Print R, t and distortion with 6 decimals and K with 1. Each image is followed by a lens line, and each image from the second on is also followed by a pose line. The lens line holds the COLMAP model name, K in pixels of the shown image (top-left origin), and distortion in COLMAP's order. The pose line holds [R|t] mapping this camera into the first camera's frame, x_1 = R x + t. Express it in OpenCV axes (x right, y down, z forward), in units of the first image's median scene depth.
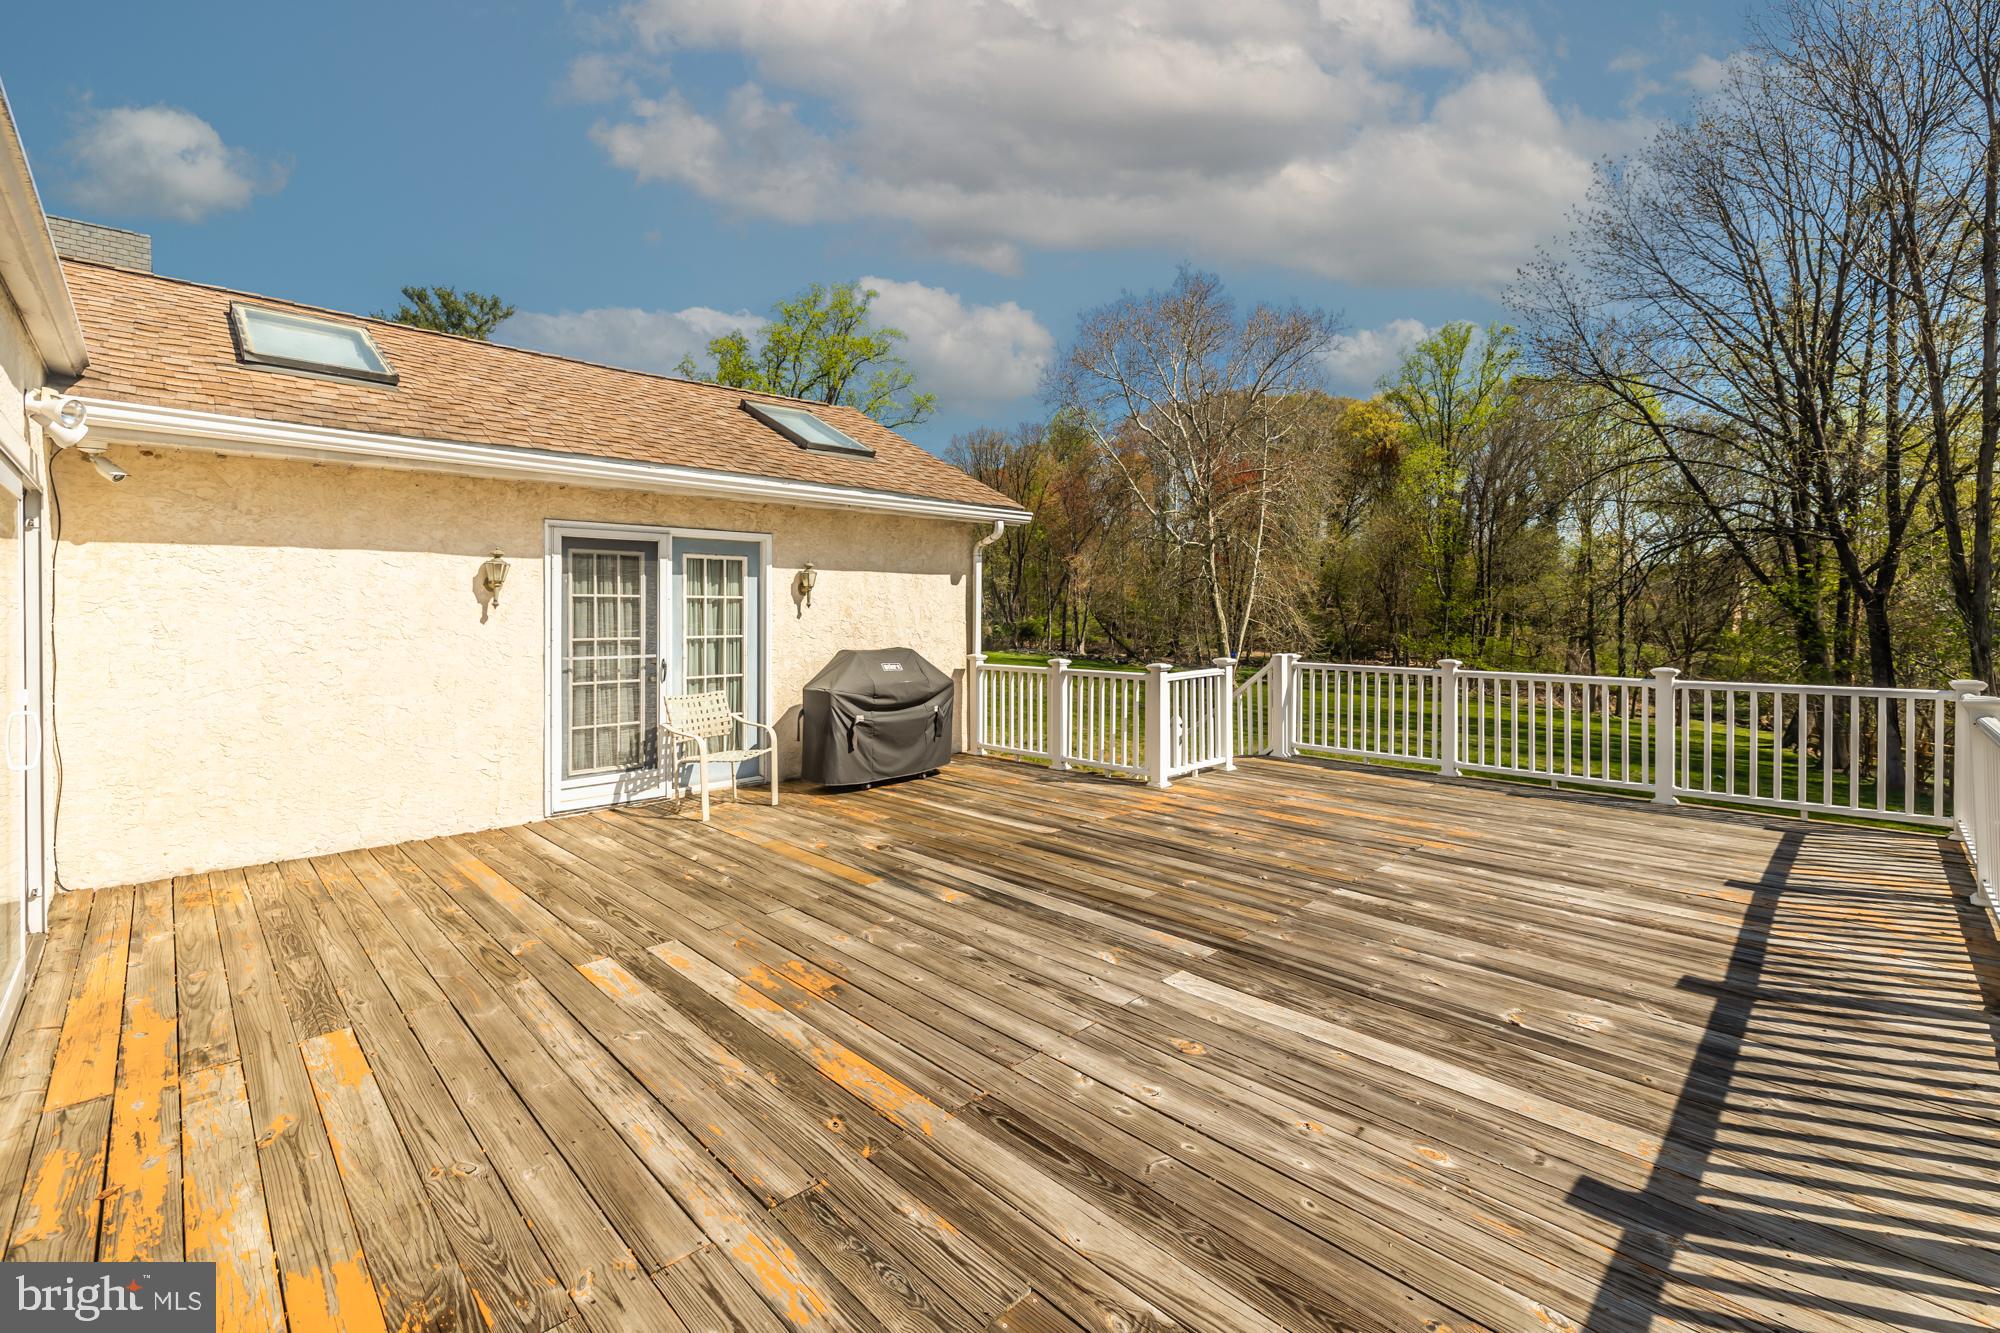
lens RADIAL K [[853.0, 0, 1003.5], [0, 853.0, 656.4], [0, 0, 1]] dist [-0.002614, -0.000175]
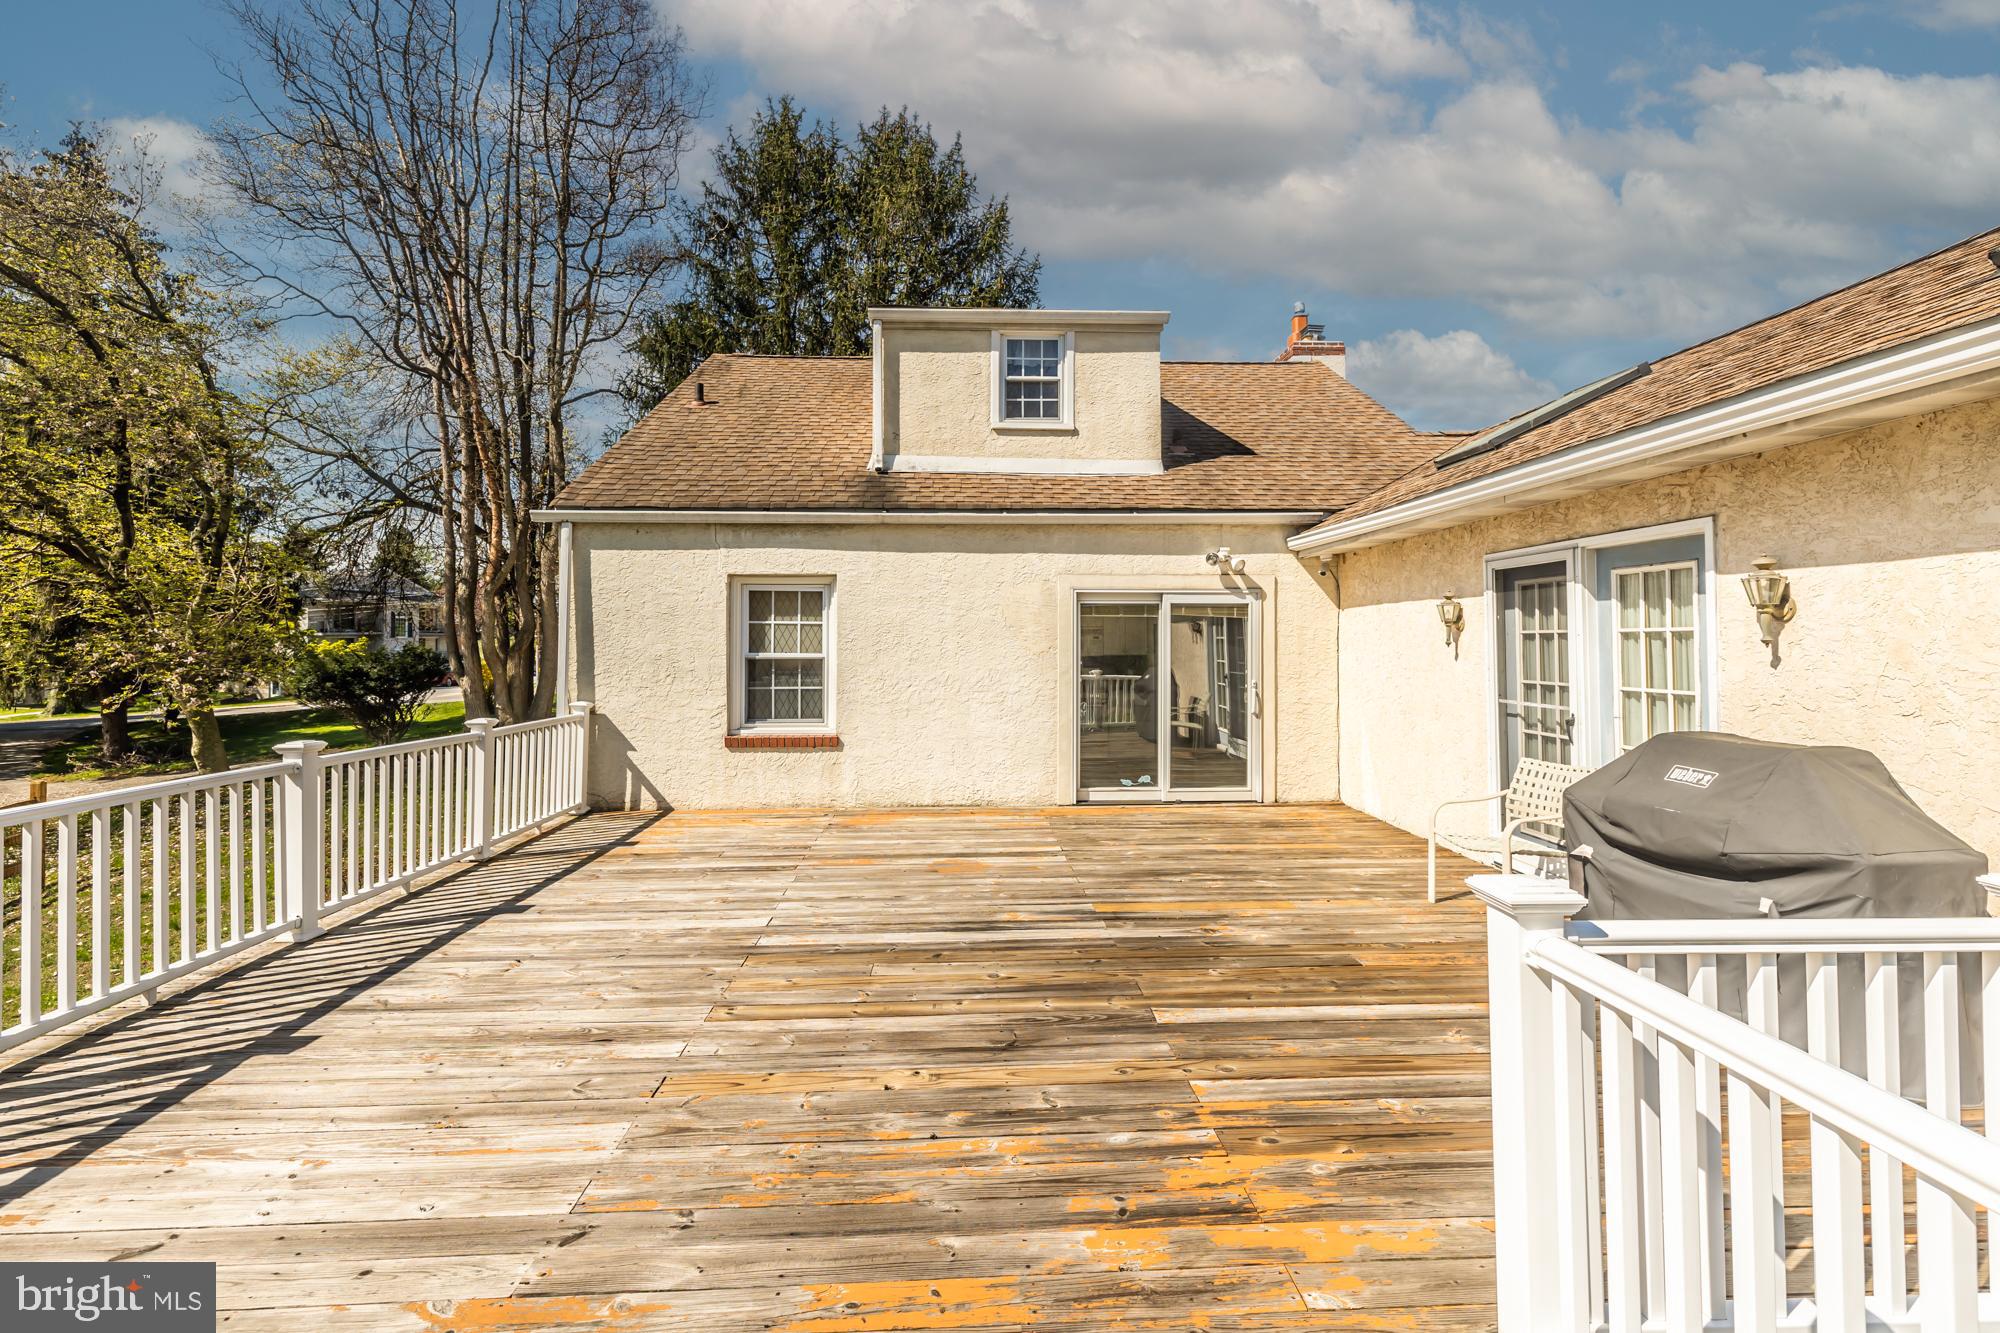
lens RADIAL K [[853.0, 0, 1003.5], [0, 853.0, 656.4], [0, 0, 1]] dist [-0.002614, -0.000175]
pose [[-0.662095, 0.014974, -0.749270, 0.526432], [-0.034630, 0.998121, 0.050548, -0.072216], [0.748619, 0.059415, -0.660332, 1.176450]]
